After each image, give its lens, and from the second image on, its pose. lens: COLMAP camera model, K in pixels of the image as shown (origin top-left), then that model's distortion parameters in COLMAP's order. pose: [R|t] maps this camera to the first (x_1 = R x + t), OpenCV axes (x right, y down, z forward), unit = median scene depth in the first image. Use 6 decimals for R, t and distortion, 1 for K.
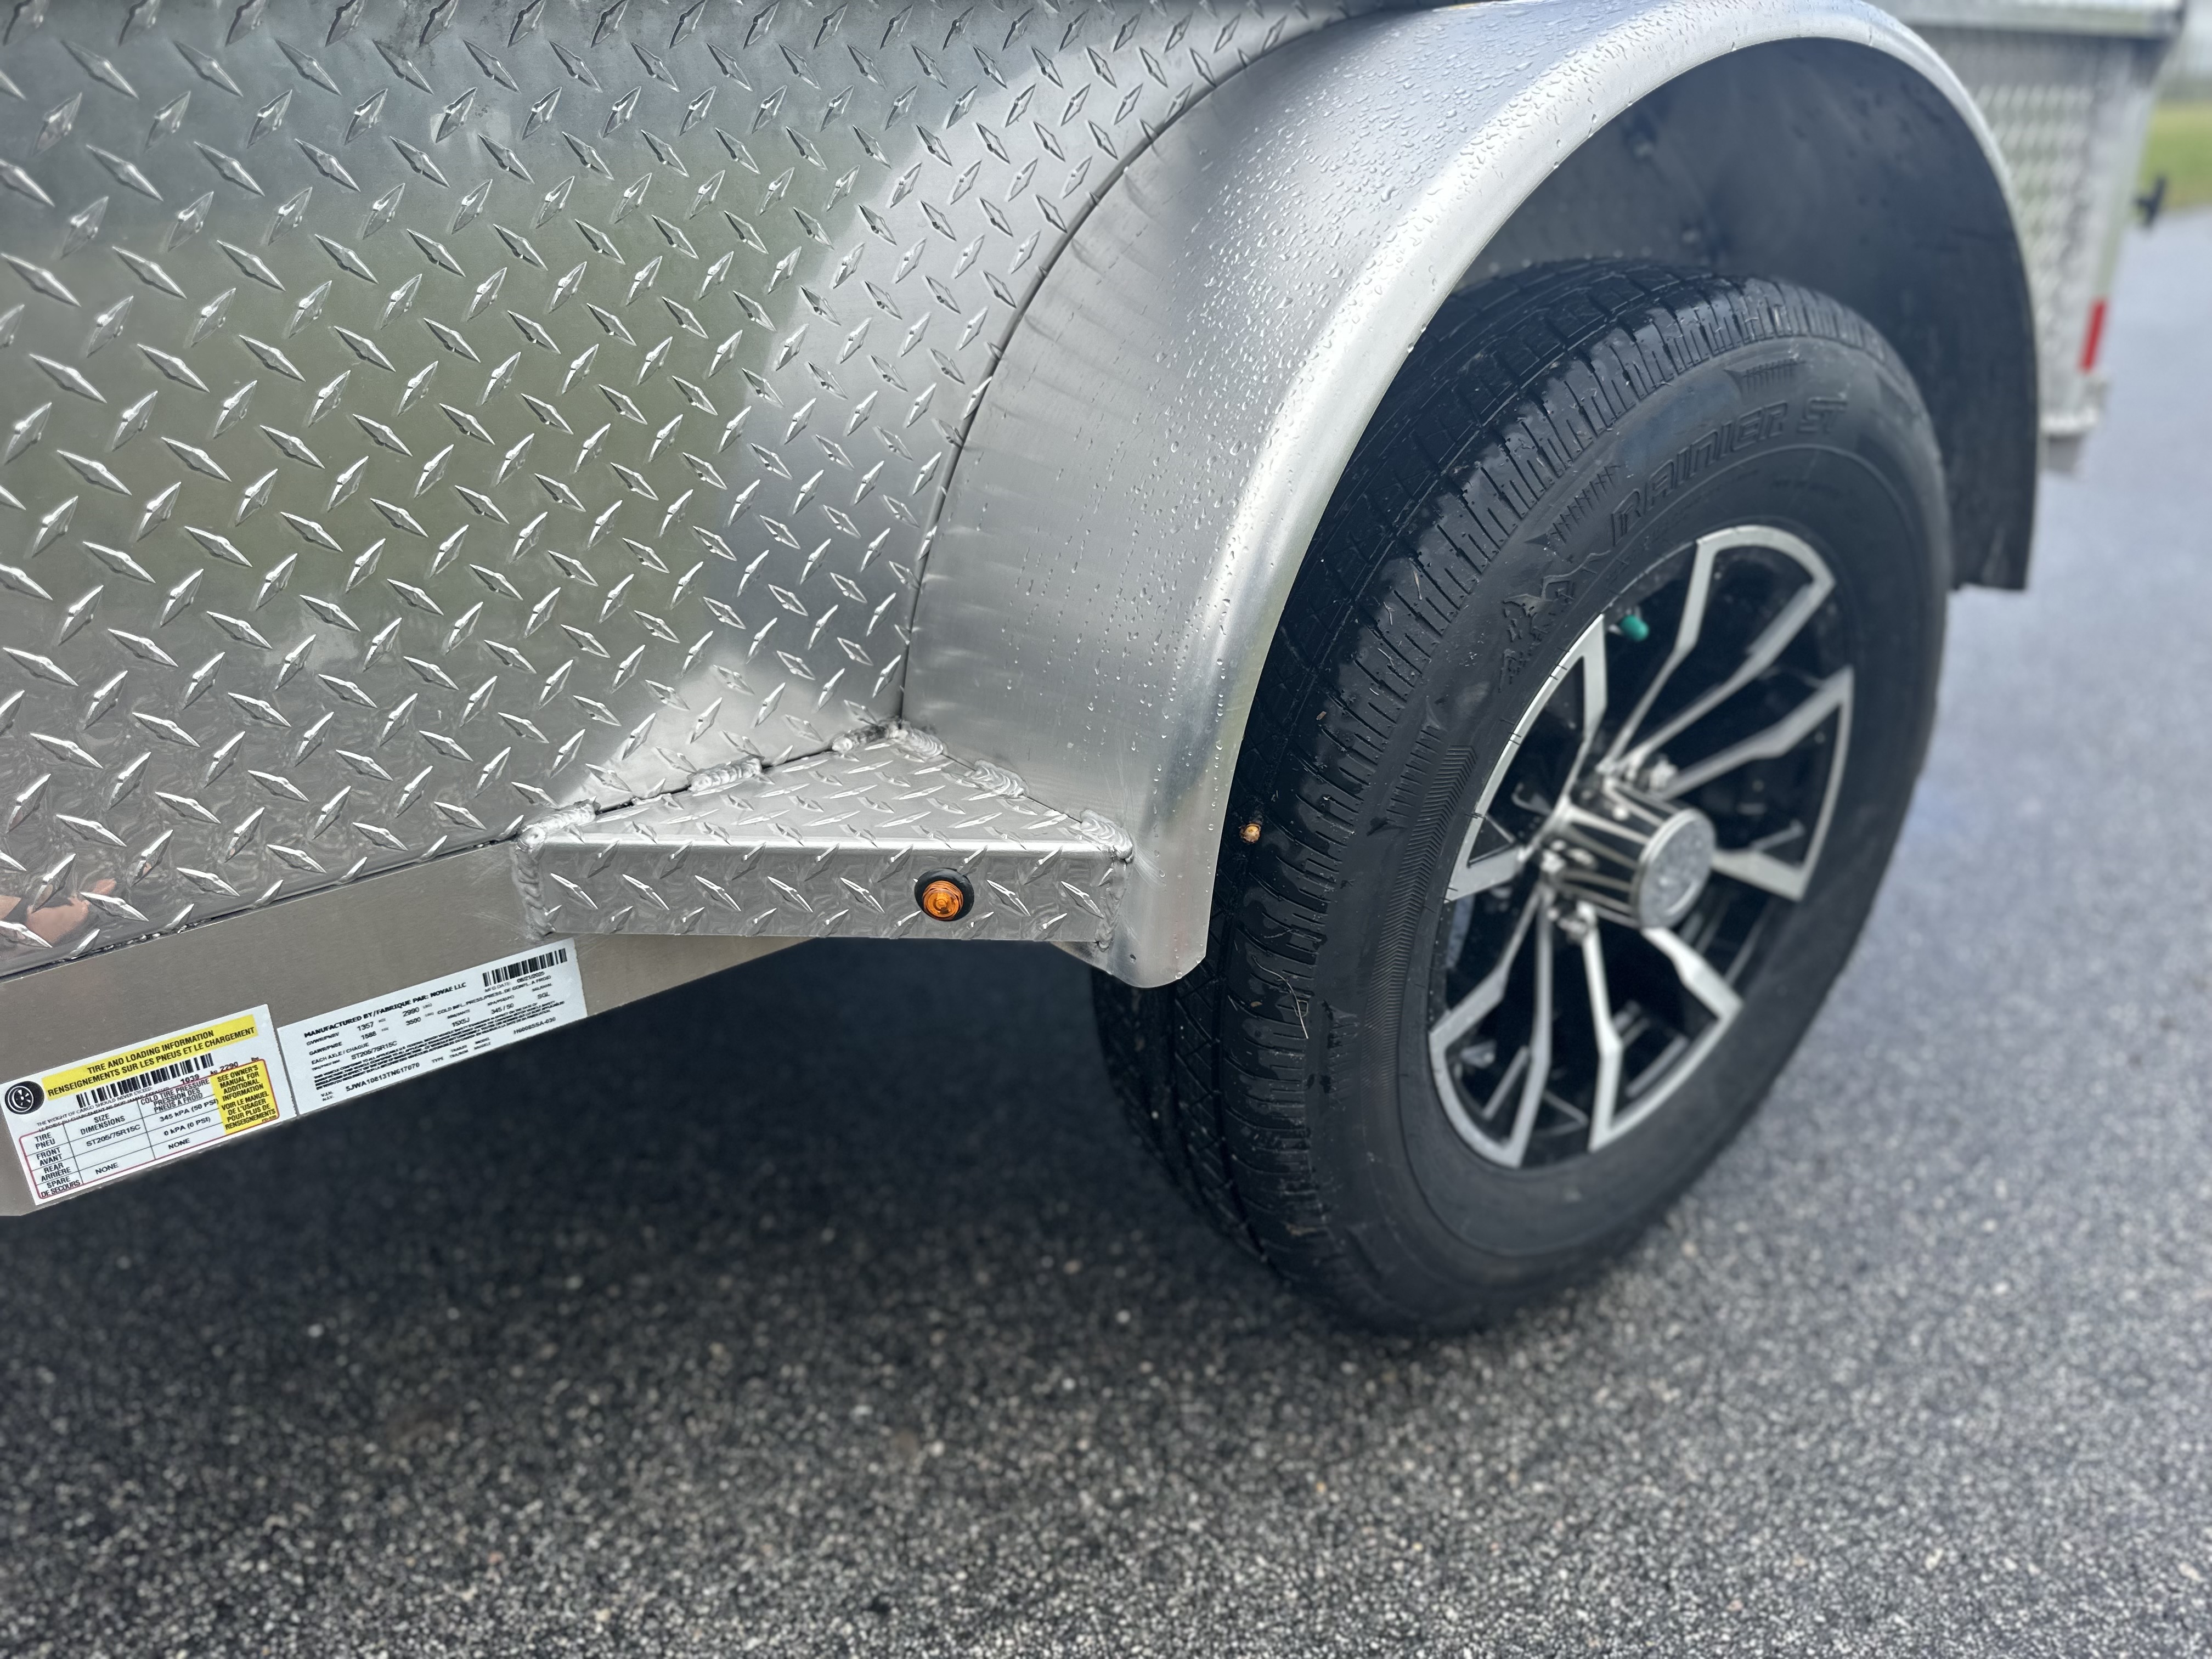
lens RADIAL K [[1583.3, 0, 1114.5], [0, 1583.3, 829.9], [0, 0, 1]] dist [0.022776, -0.031298]
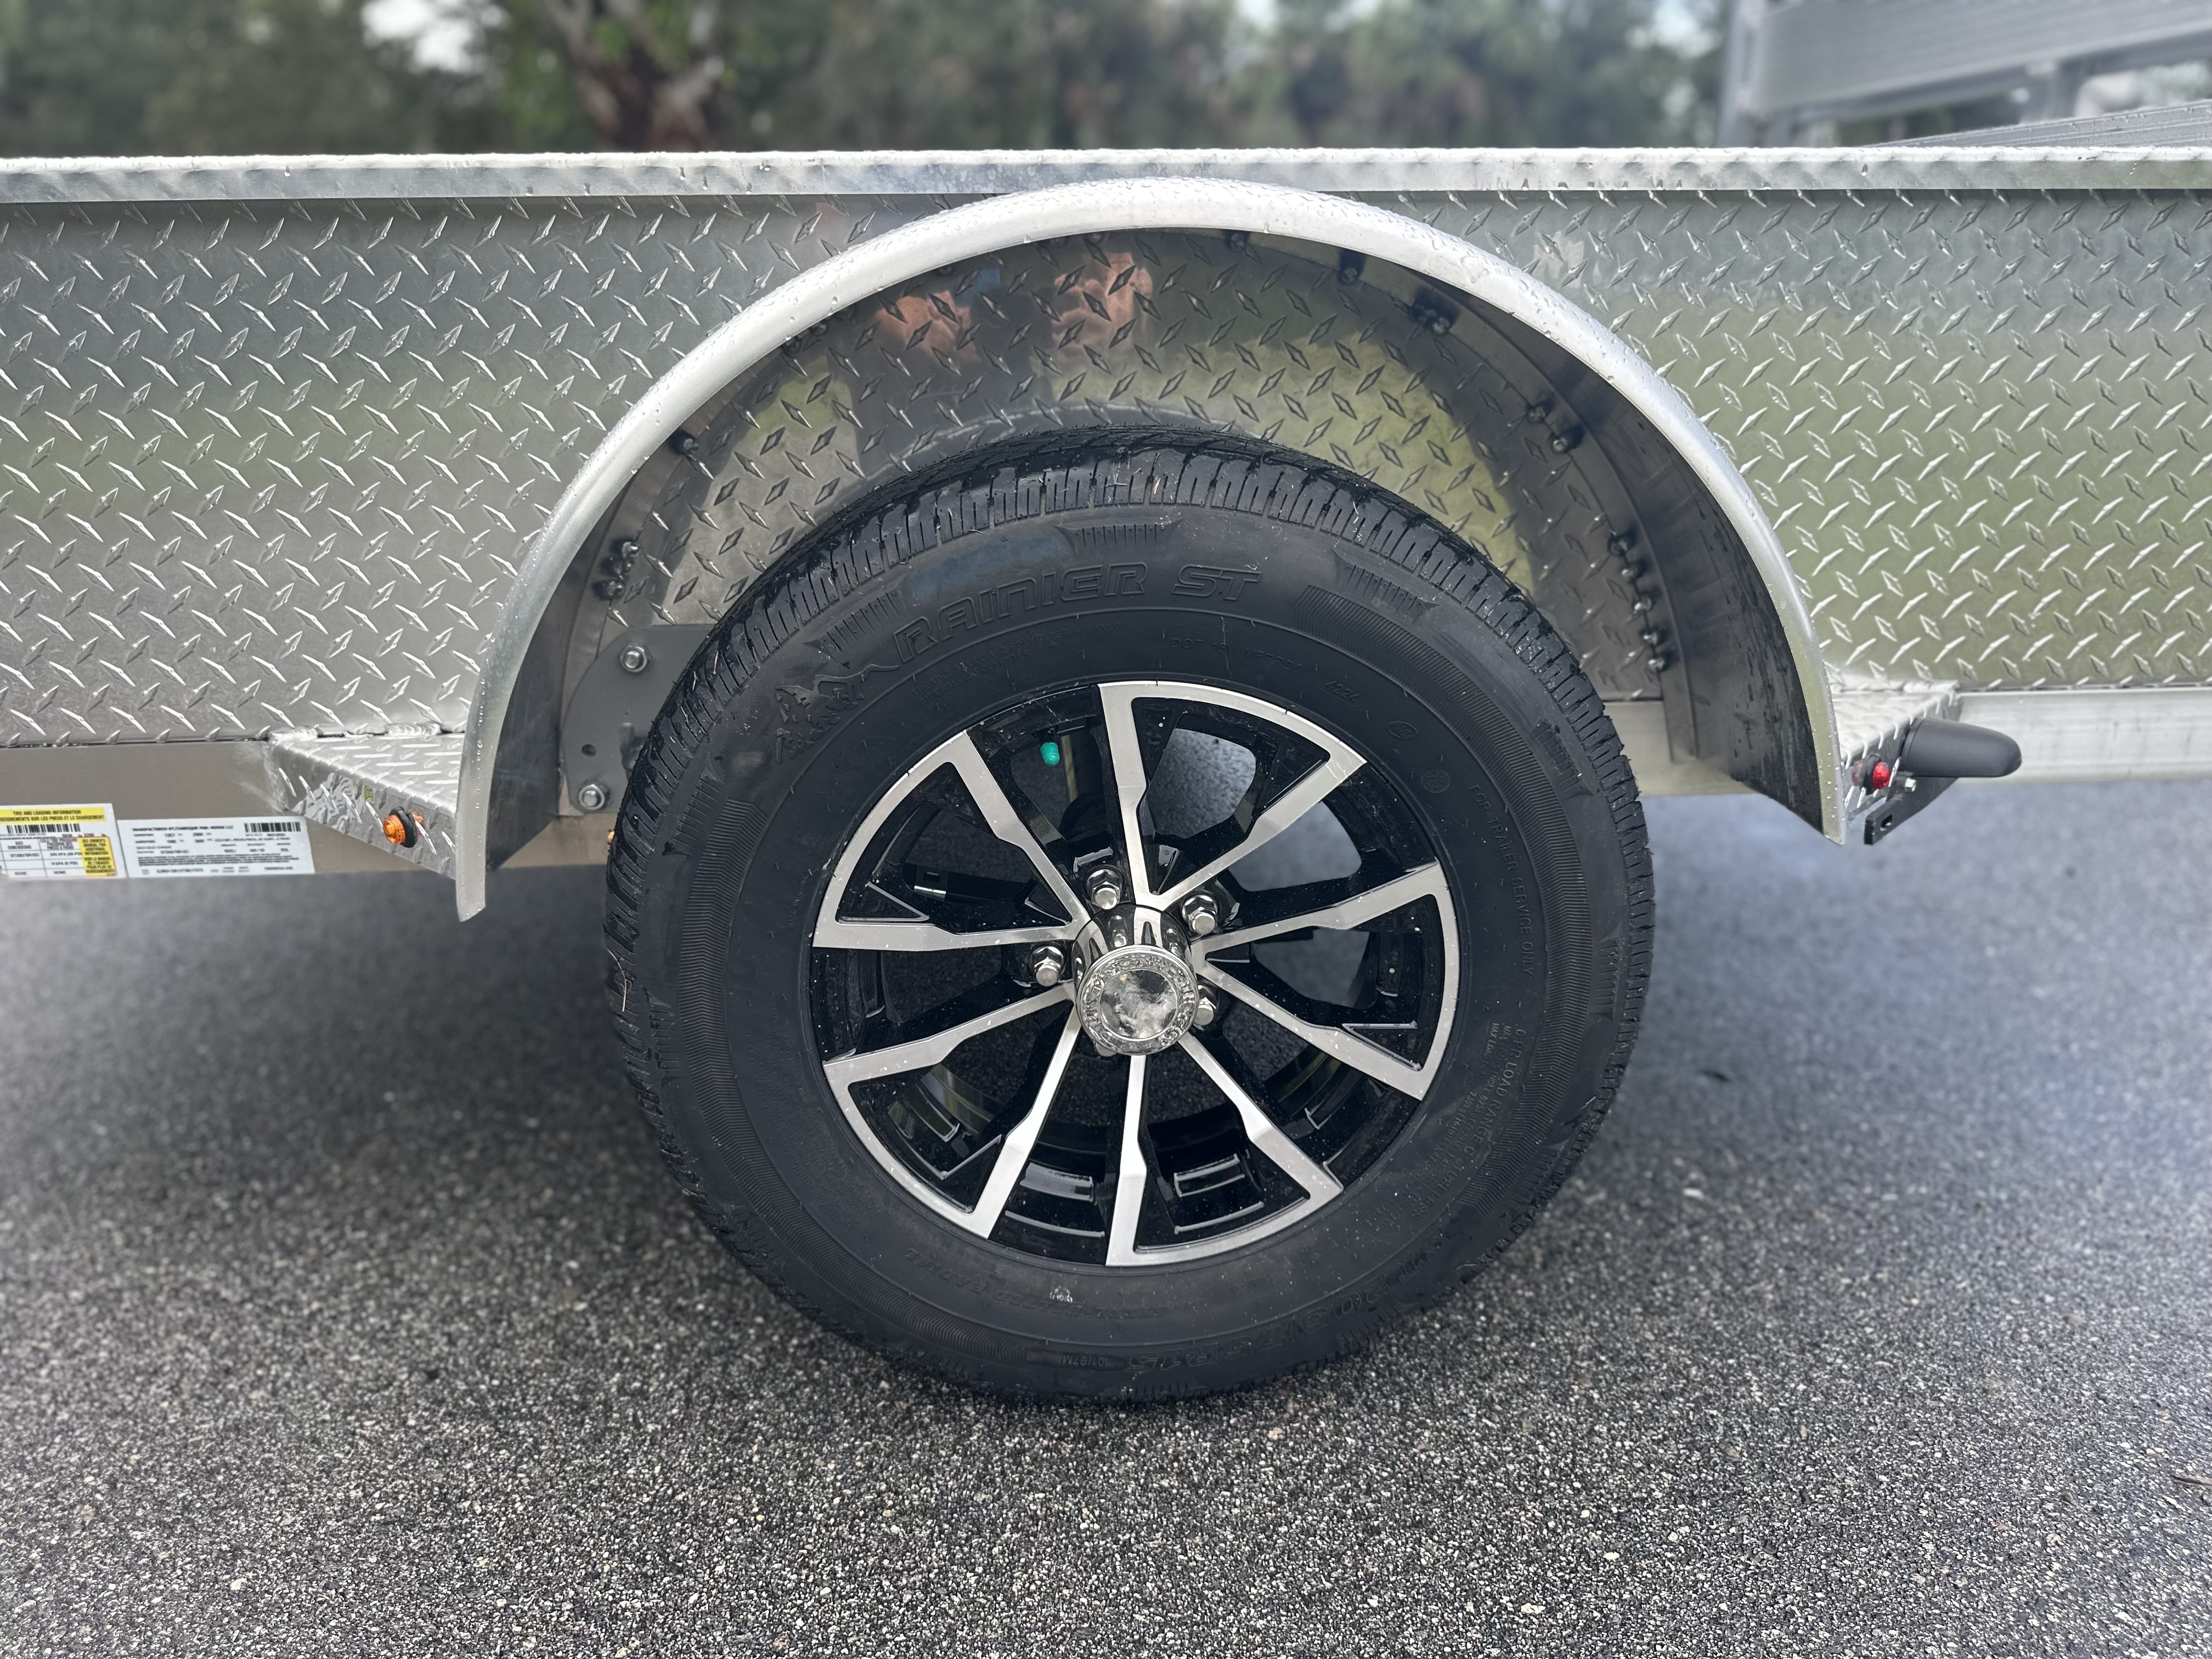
lens RADIAL K [[1549.0, 0, 1110.8], [0, 1549.0, 826.3], [0, 0, 1]] dist [0.044537, -0.033534]
pose [[0.818371, 0.190765, -0.542104, 1.109619], [-0.240929, 0.970287, -0.022271, -0.075969], [0.521748, 0.148835, 0.840016, 0.149306]]
